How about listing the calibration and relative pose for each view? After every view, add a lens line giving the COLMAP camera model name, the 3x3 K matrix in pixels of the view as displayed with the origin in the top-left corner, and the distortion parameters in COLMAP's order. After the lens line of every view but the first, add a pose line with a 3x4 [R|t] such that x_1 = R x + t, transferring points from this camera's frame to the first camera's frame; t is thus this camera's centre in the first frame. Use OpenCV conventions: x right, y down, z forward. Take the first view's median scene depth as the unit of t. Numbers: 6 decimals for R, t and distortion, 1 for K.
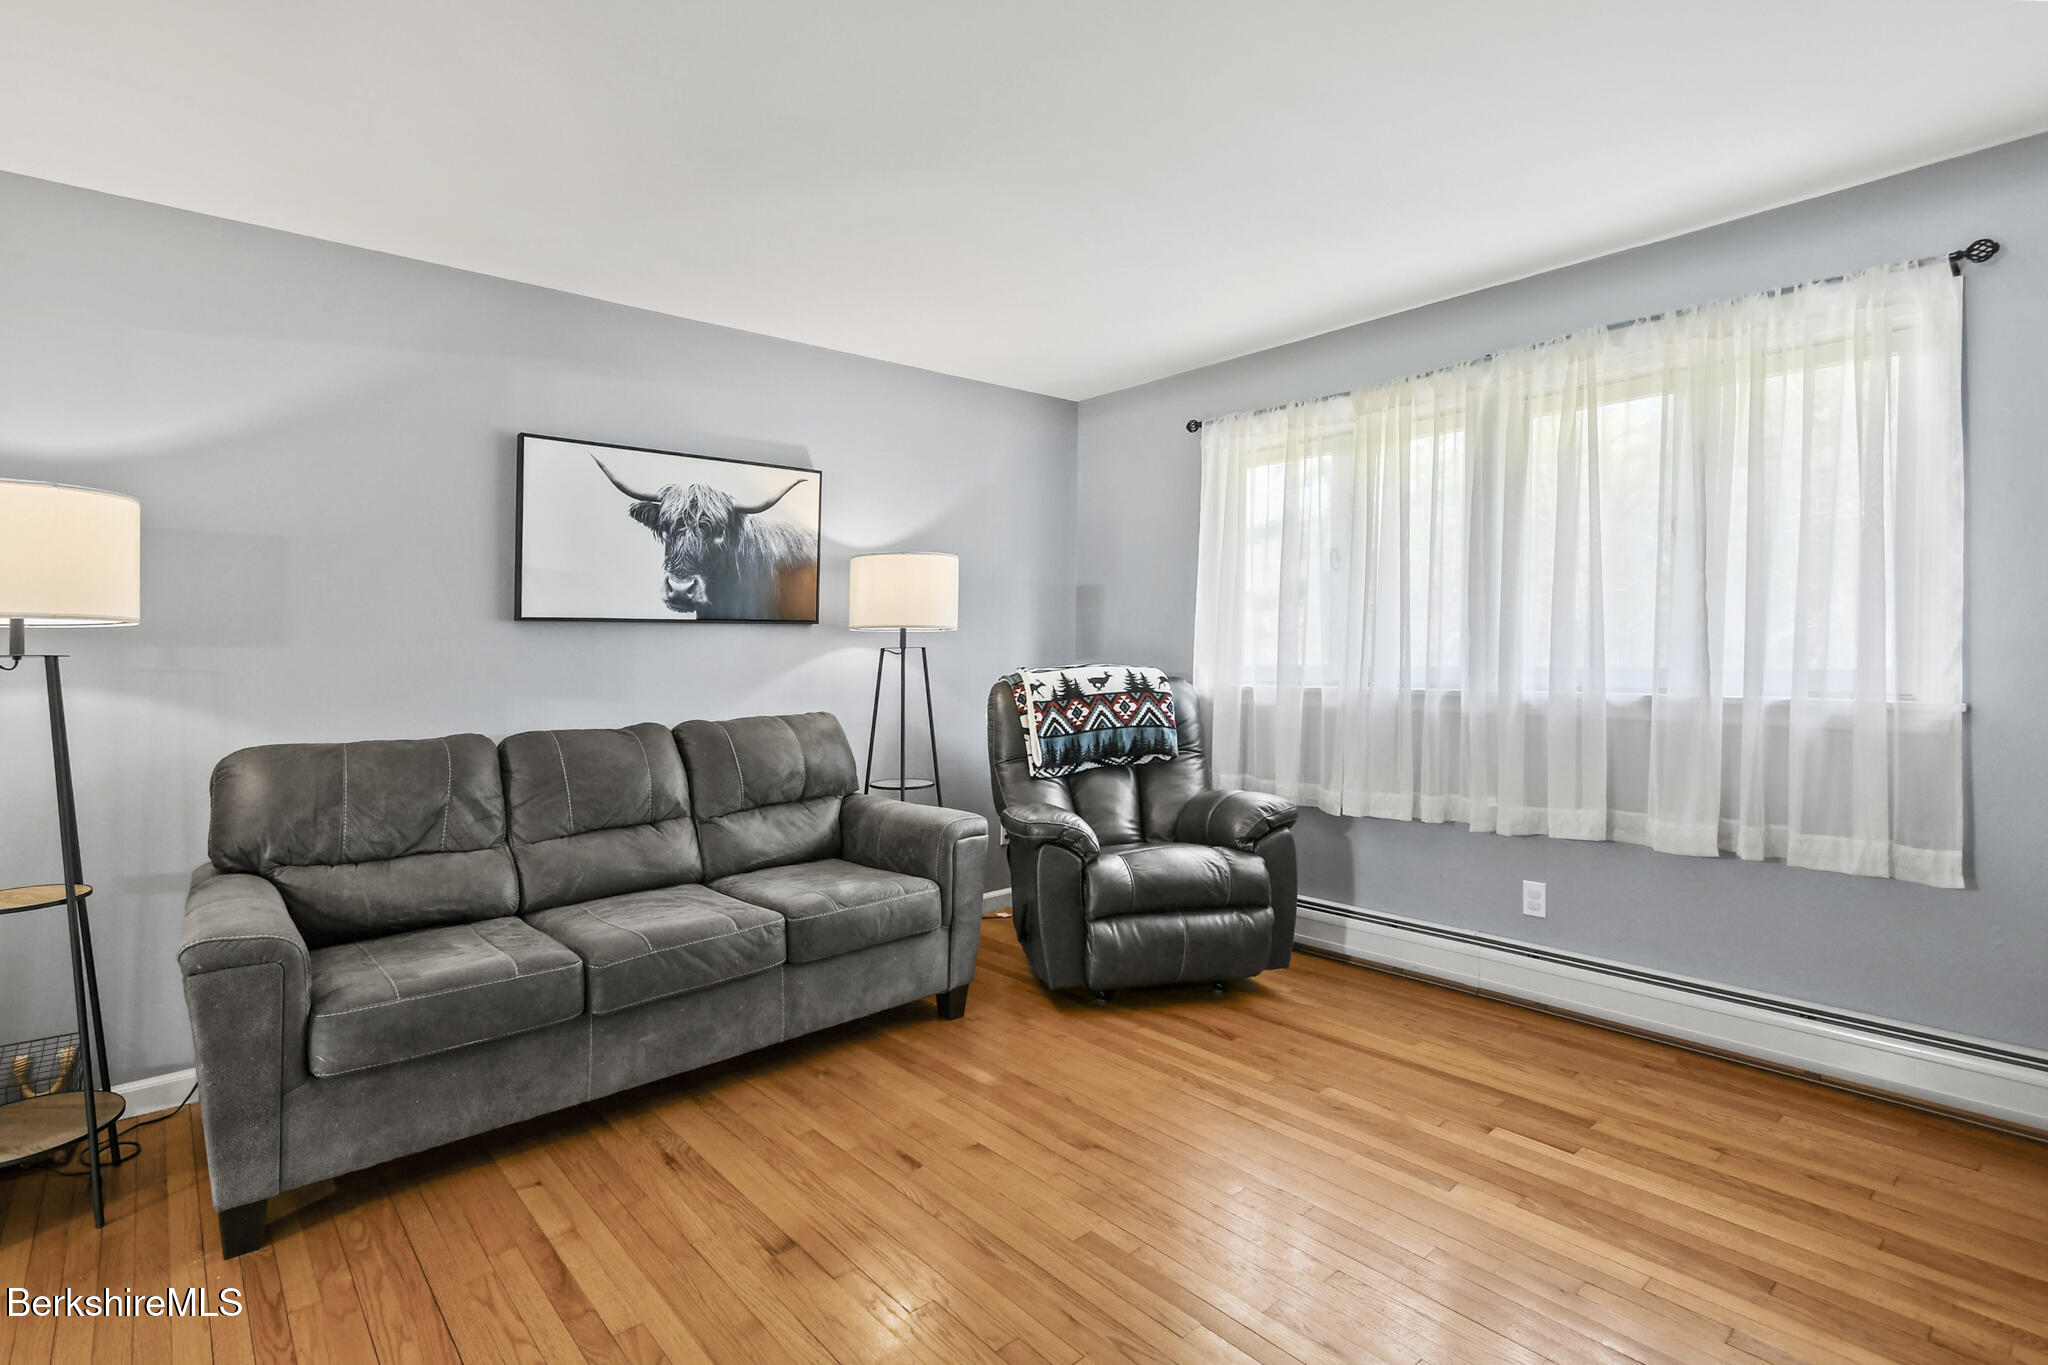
lens RADIAL K [[969.1, 0, 889.6], [0, 969.1, 658.7], [0, 0, 1]] dist [-0.000484, -0.000763]
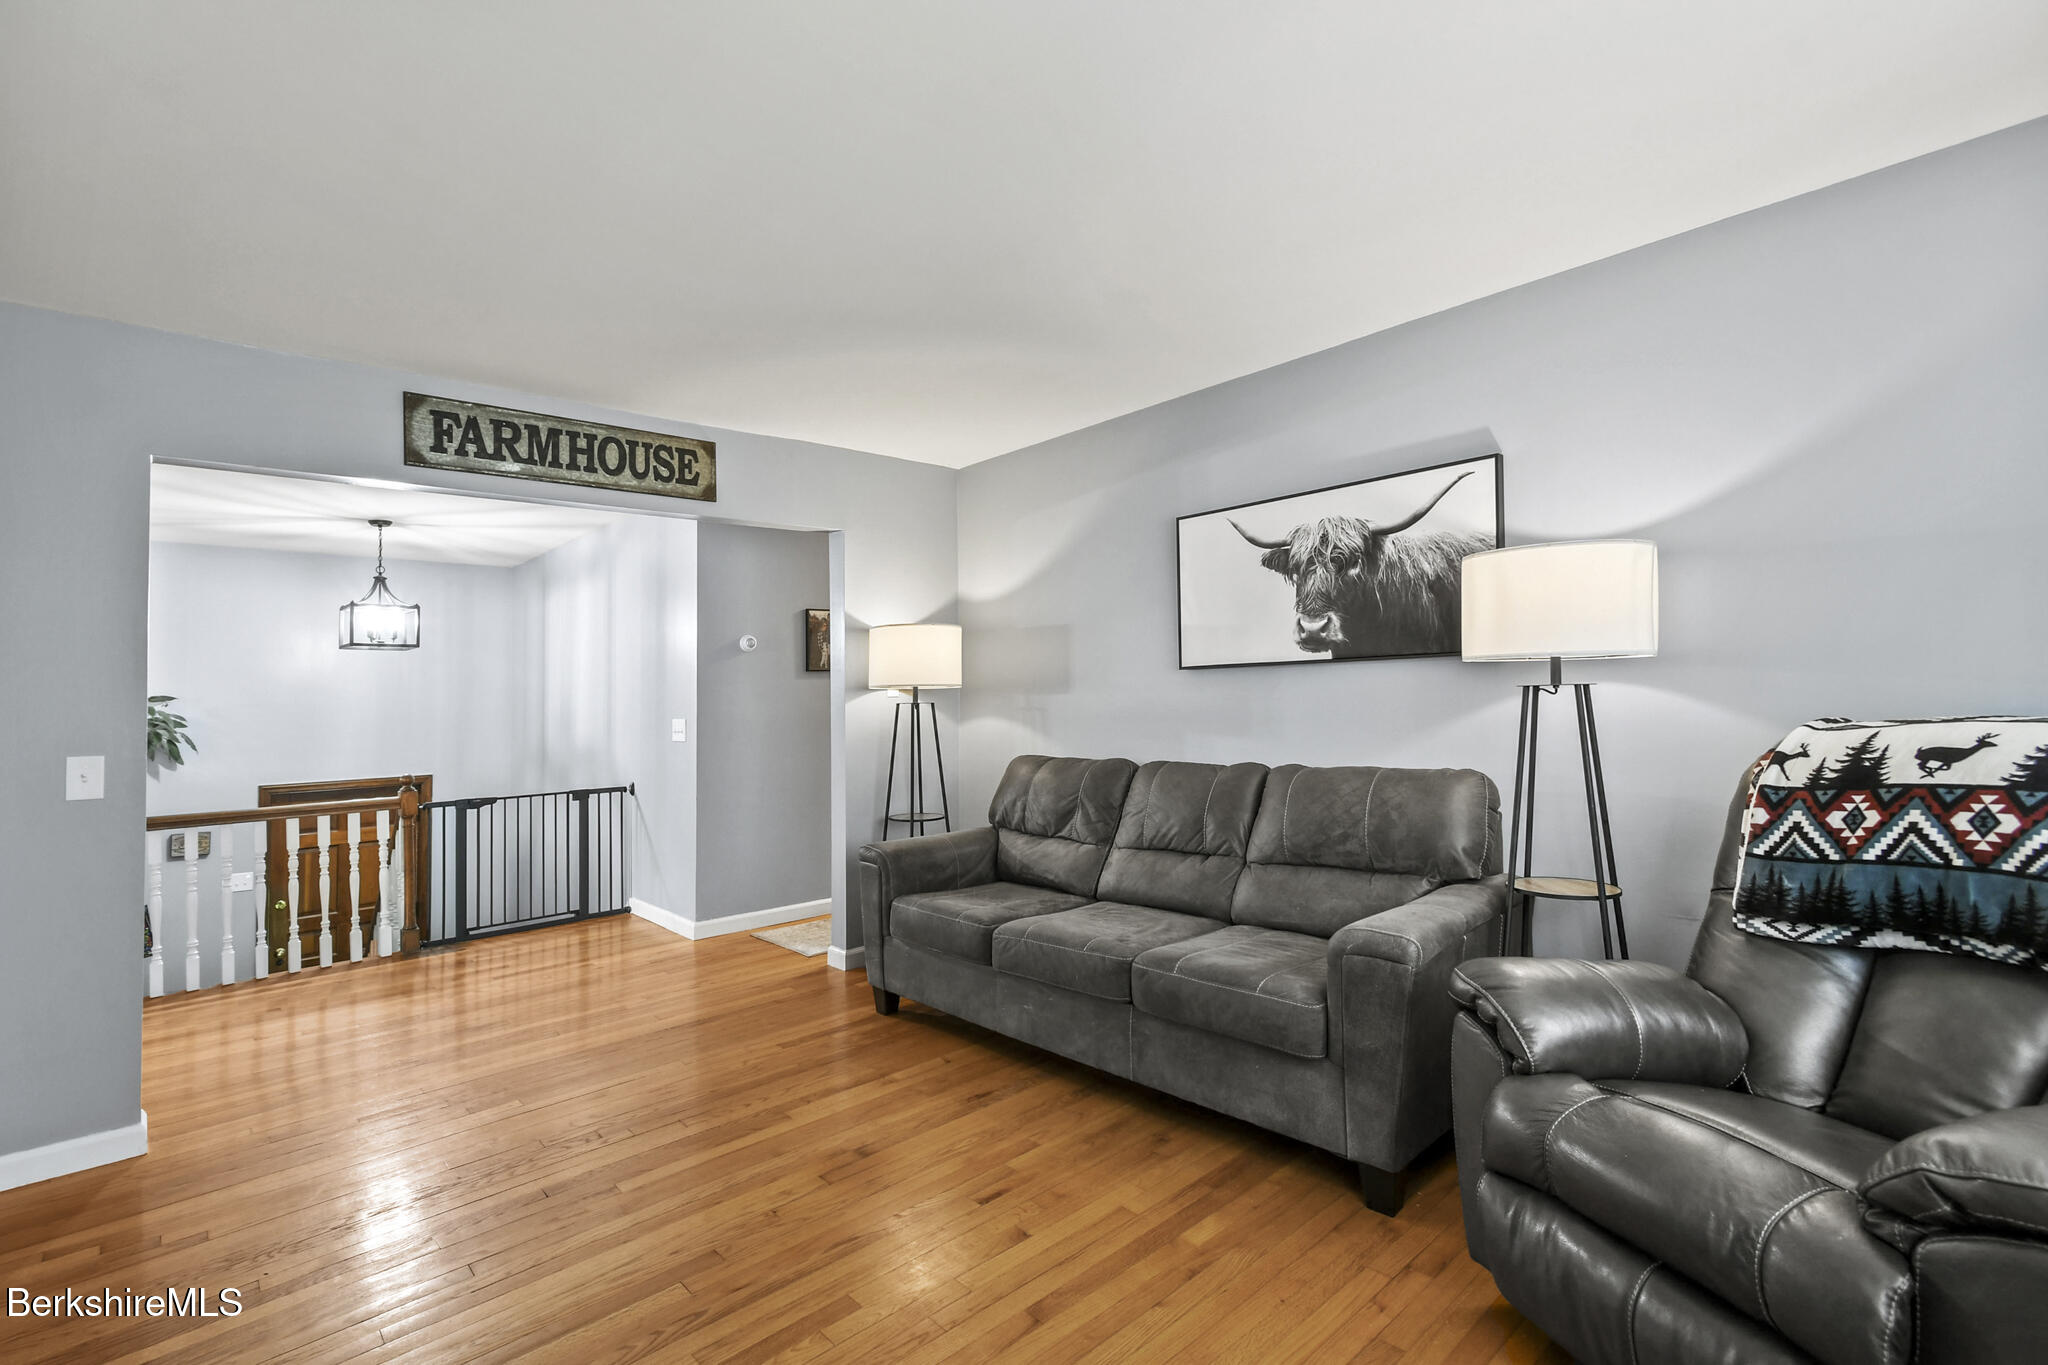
lens RADIAL K [[910.1, 0, 1011.6], [0, 910.1, 642.3], [0, 0, 1]] dist [0.000067, -0.000138]
pose [[0.087981, -0.054640, -0.994622, 0.668239], [0.014931, 0.998455, -0.053530, -0.013842], [0.996010, -0.010142, 0.088661, 0.615822]]
